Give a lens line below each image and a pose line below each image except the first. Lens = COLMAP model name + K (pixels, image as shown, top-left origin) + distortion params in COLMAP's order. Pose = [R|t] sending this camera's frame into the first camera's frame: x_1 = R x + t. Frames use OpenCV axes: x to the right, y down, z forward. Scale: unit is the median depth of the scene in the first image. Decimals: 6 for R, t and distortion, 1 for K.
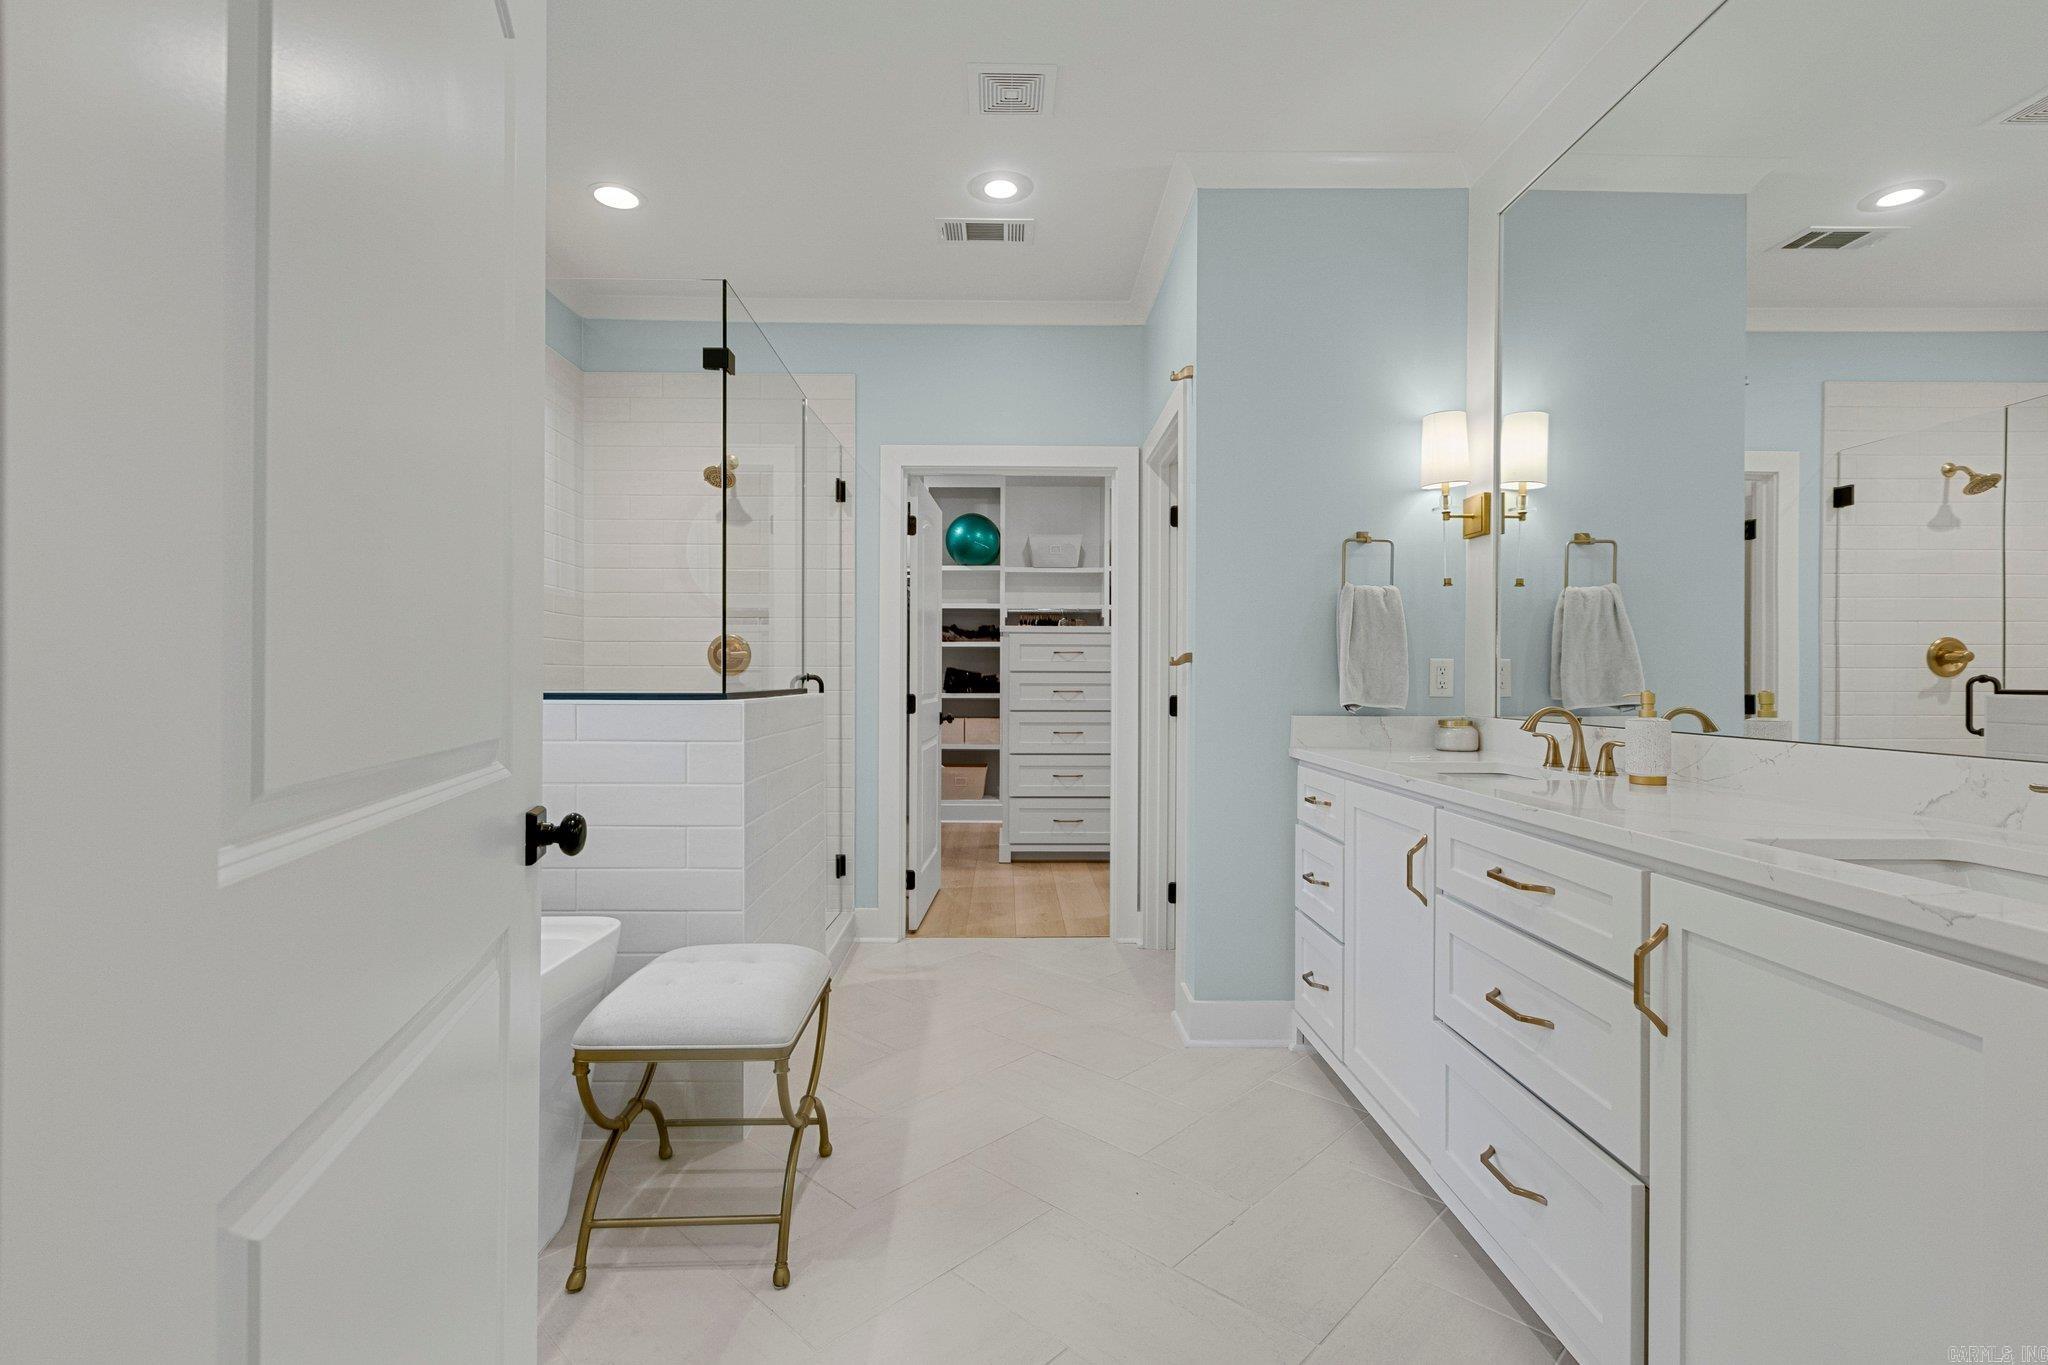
lens RADIAL K [[940.0, 0, 1014.2], [0, 940.0, 679.6], [0, 0, 1]] dist [0.001921, -0.000948]
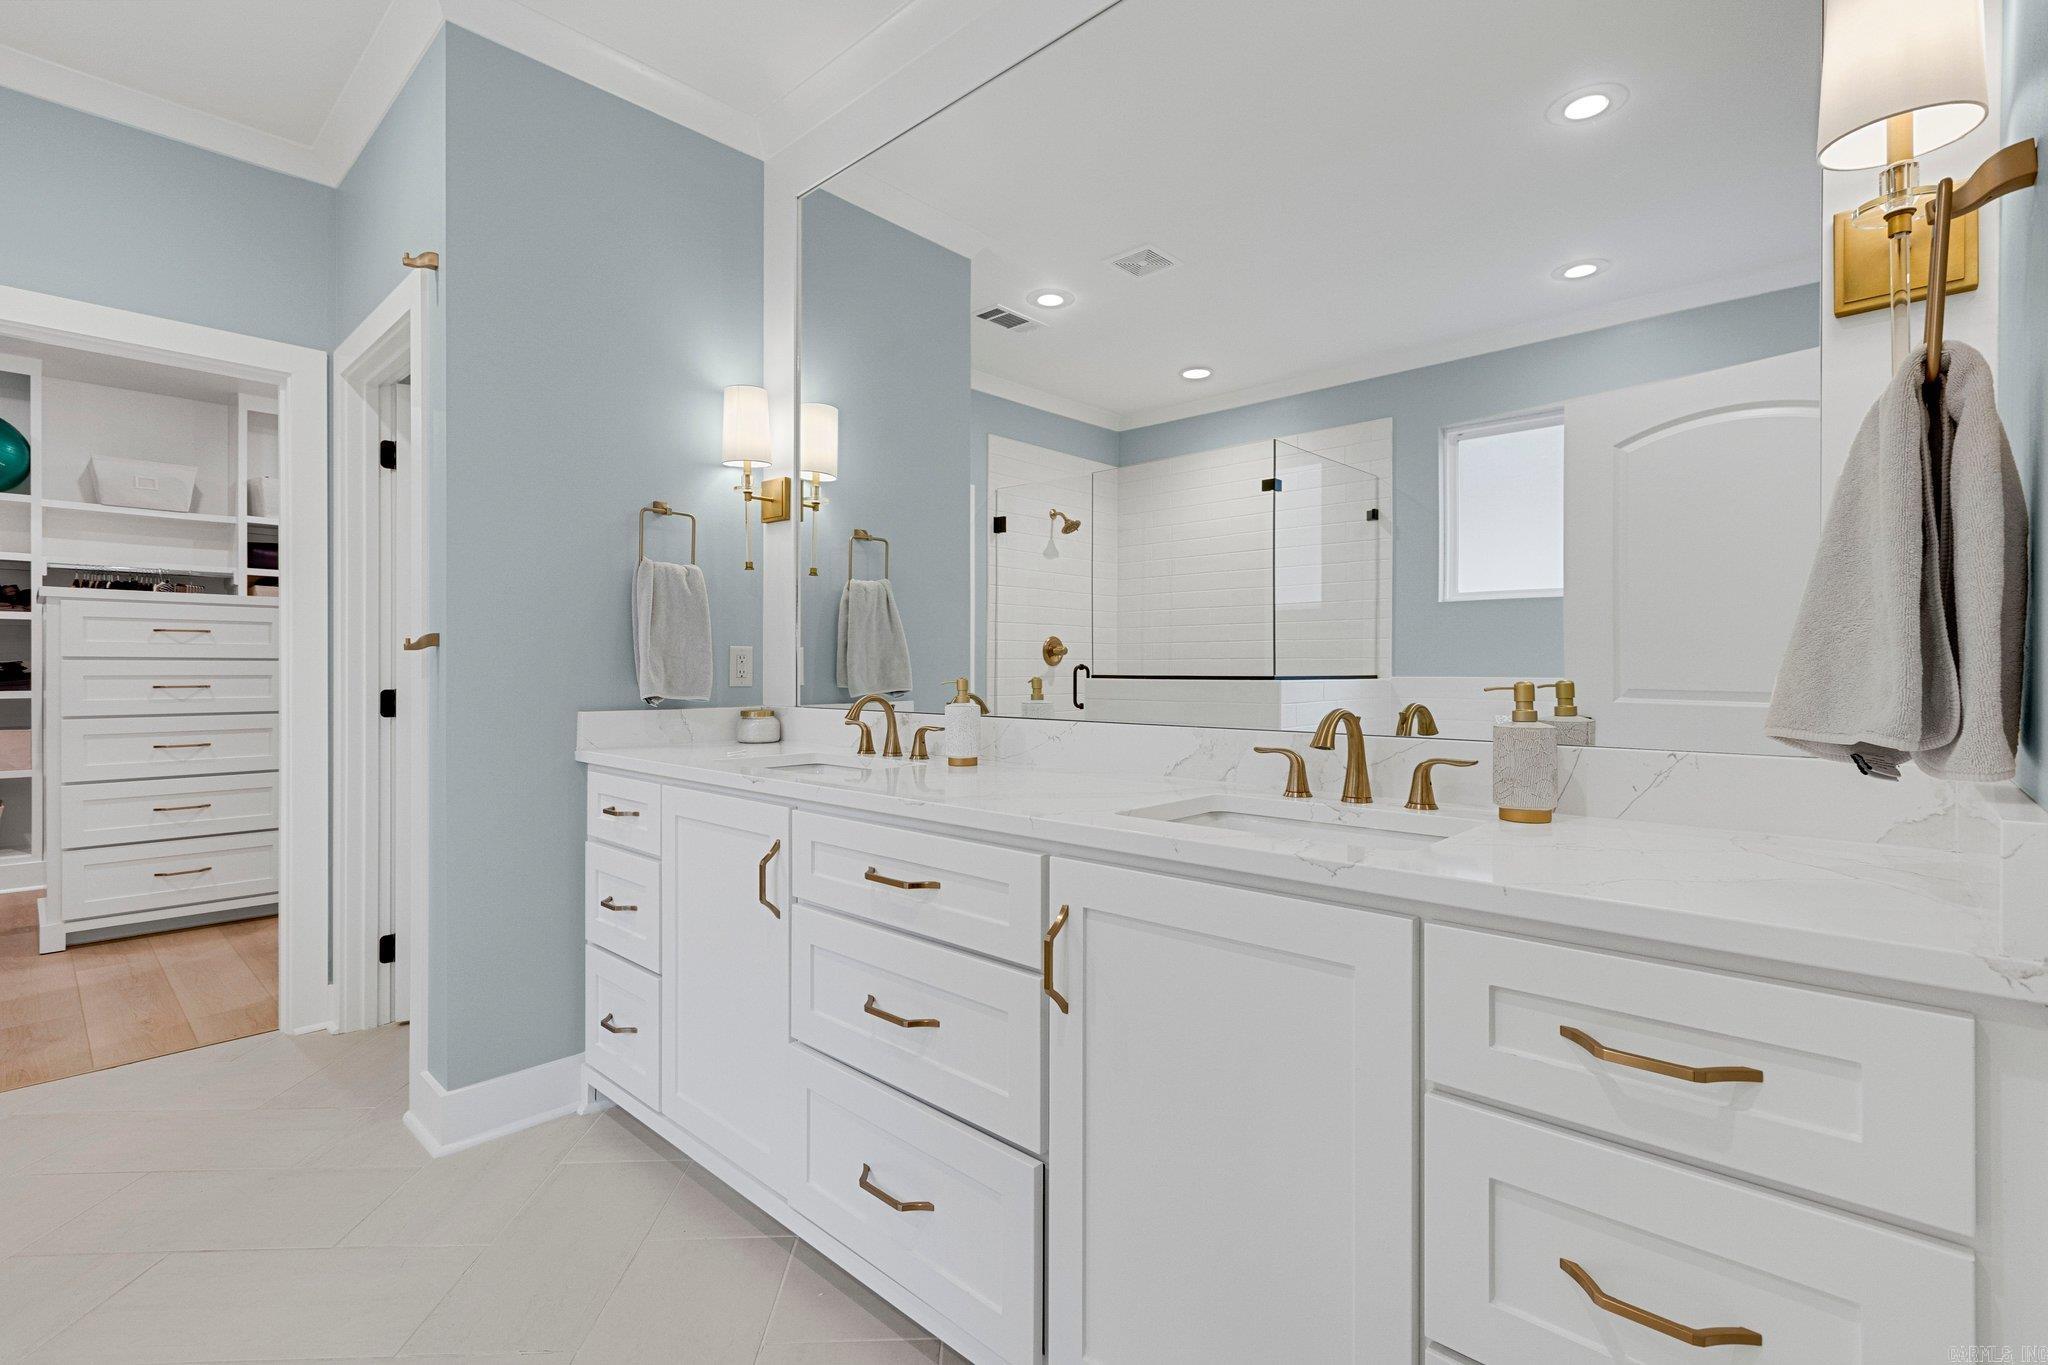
lens RADIAL K [[940.0, 0, 1036.5], [0, 940.0, 670.4], [0, 0, 1]] dist [0.001921, -0.000948]
pose [[0.686790, -0.003894, 0.726845, -0.031914], [0.002318, 0.999992, 0.003168, -0.000020], [-0.726852, -0.000491, 0.686794, 0.132109]]
